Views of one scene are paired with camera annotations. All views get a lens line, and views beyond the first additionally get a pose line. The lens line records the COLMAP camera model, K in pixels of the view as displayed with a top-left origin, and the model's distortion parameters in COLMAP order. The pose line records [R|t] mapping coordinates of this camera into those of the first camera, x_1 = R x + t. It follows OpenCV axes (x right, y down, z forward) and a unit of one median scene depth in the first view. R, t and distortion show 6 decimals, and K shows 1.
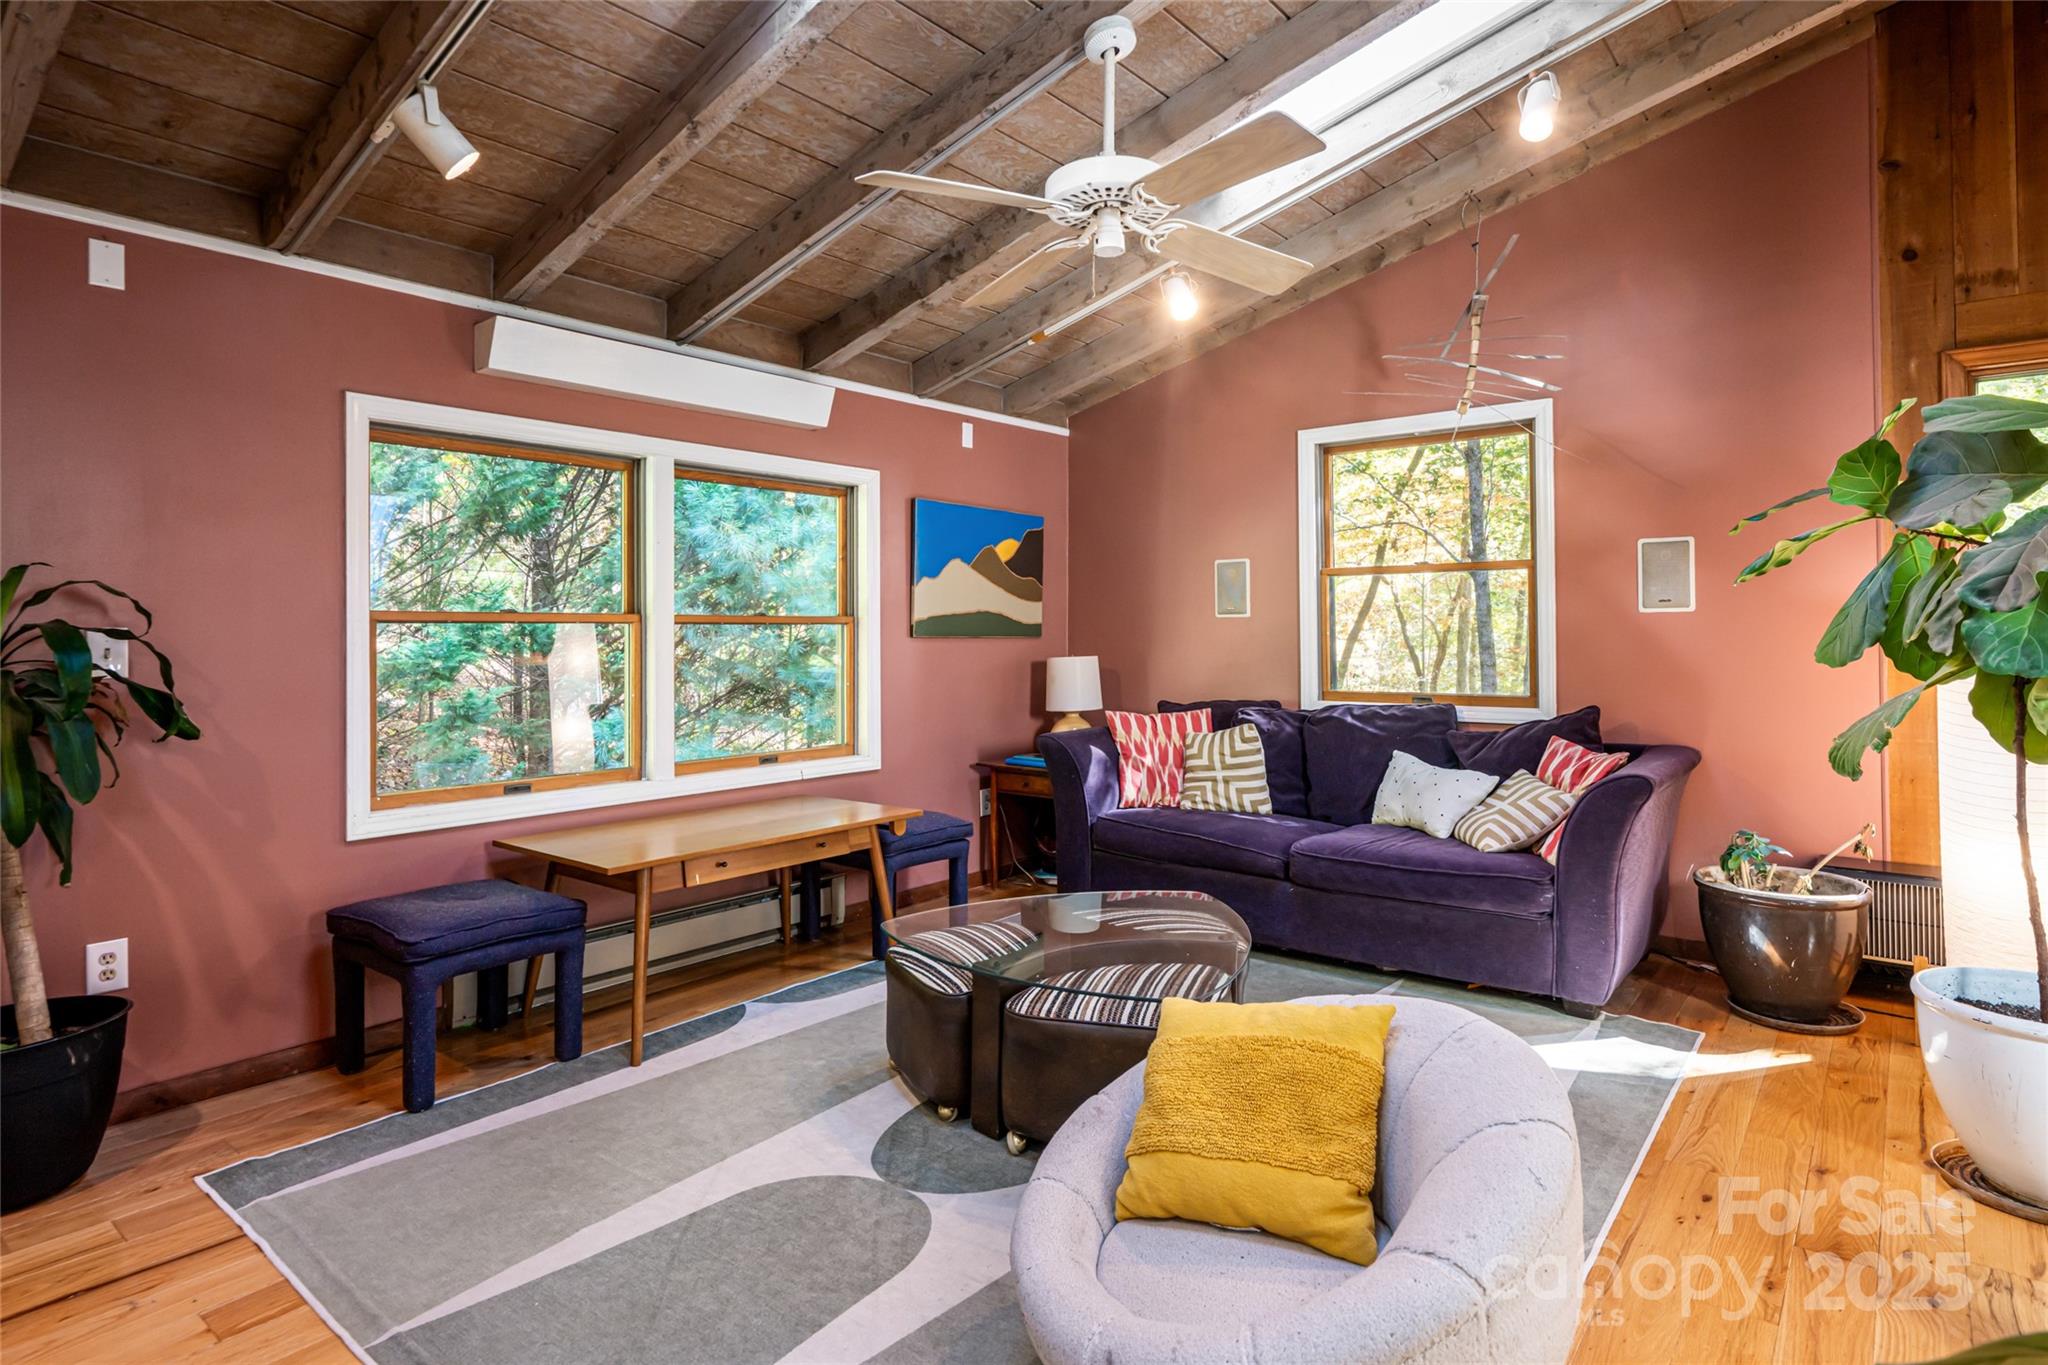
lens RADIAL K [[1068.2, 0, 1060.2], [0, 1068.2, 631.5], [0, 0, 1]] dist [-0.000486, 0.000378]
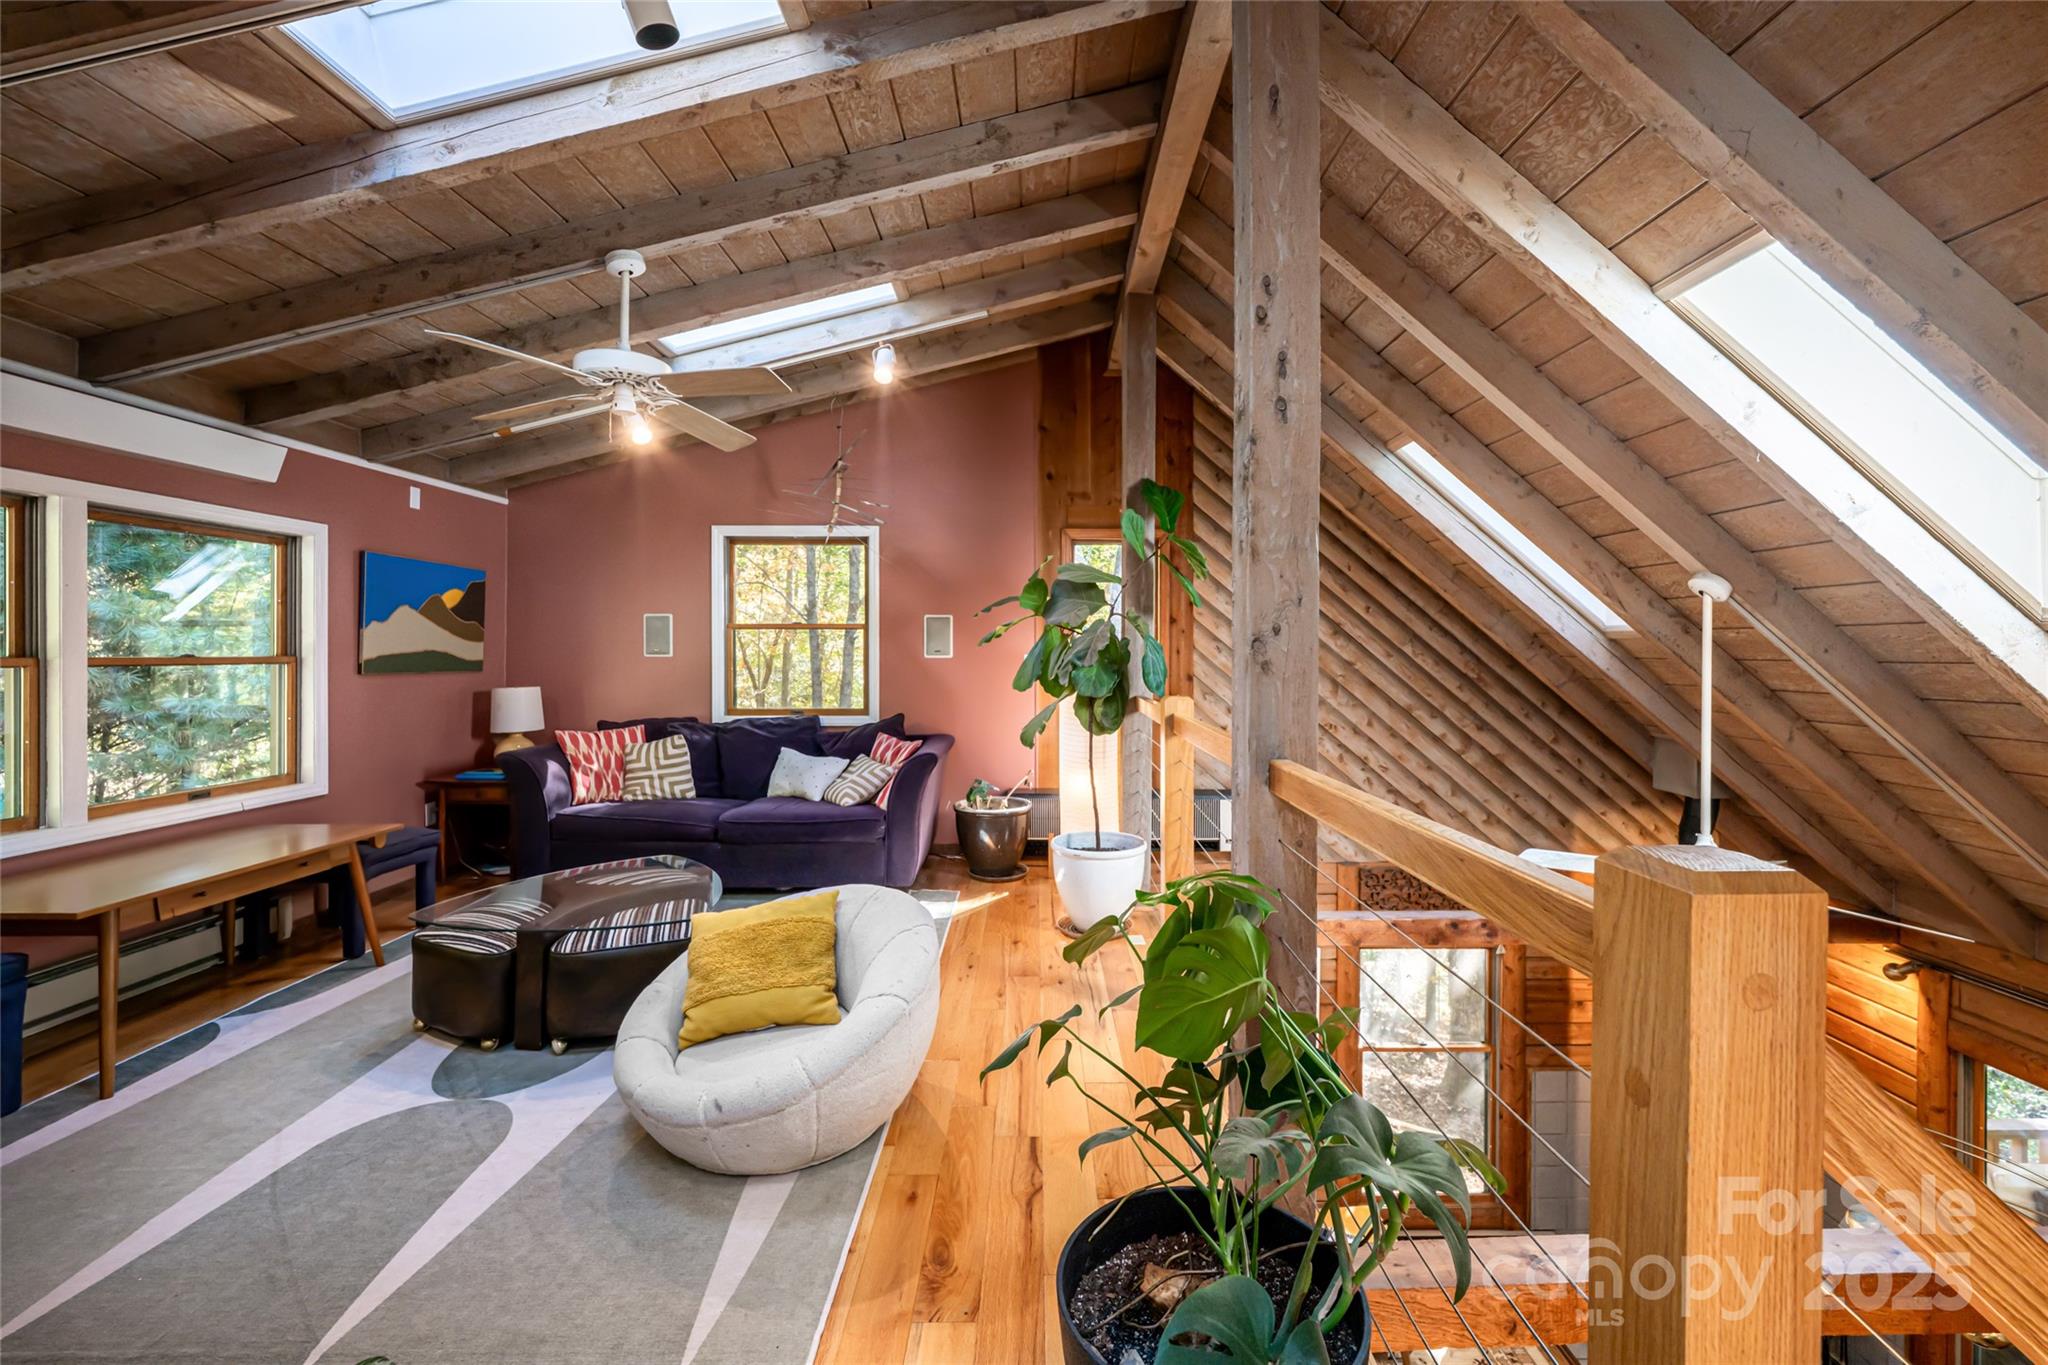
lens RADIAL K [[819.4, 0, 1058.4], [0, 819.4, 657.2], [0, 0, 1]] dist [0.000165, 0.000592]
pose [[0.763582, 0.006669, 0.645676, -0.165530], [-0.011741, 0.999925, 0.003557, -0.029992], [-0.645604, -0.010297, 0.763603, -0.165297]]
